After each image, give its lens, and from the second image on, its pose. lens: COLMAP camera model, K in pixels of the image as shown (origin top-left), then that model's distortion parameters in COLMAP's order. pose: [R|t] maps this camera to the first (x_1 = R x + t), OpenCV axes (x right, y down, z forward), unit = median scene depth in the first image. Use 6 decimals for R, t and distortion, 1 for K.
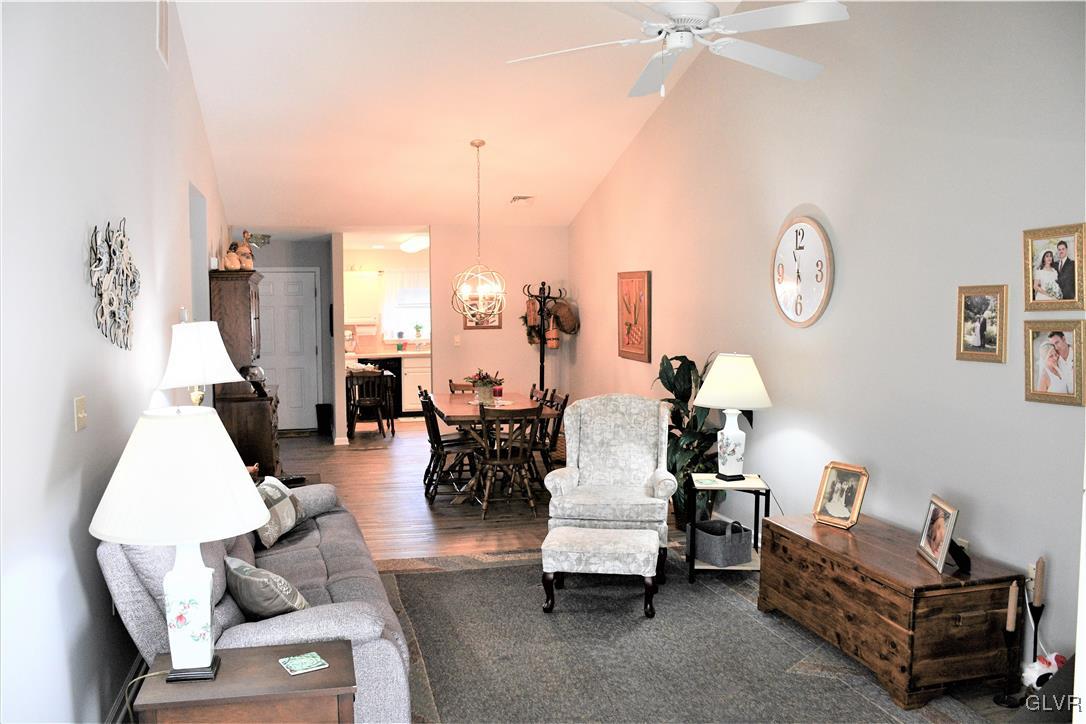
lens RADIAL K [[855.5, 0, 540.3], [0, 855.5, 360.2], [0, 0, 1]] dist [-0.132649, 0.070479]
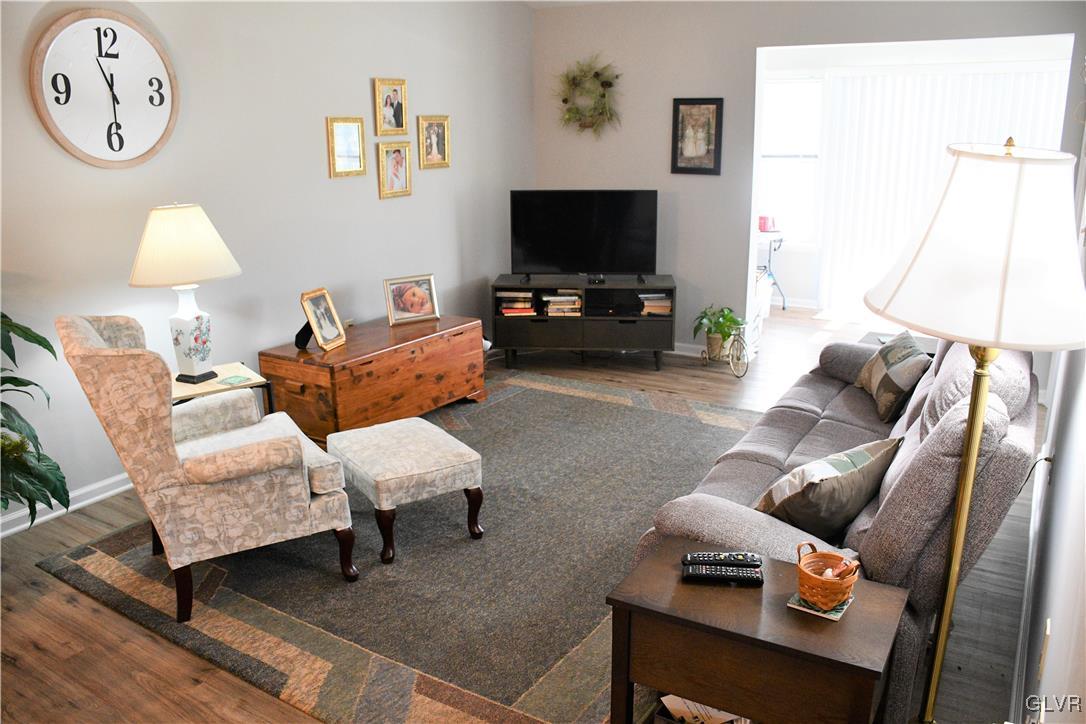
lens RADIAL K [[855.5, 0, 540.1], [0, 855.5, 362.5], [0, 0, 1]] dist [-0.132649, 0.070479]
pose [[-0.681445, -0.163973, 0.713264, -0.571926], [0.070039, 0.955495, 0.286574, -0.067998], [-0.728511, 0.245241, -0.639632, 1.474354]]
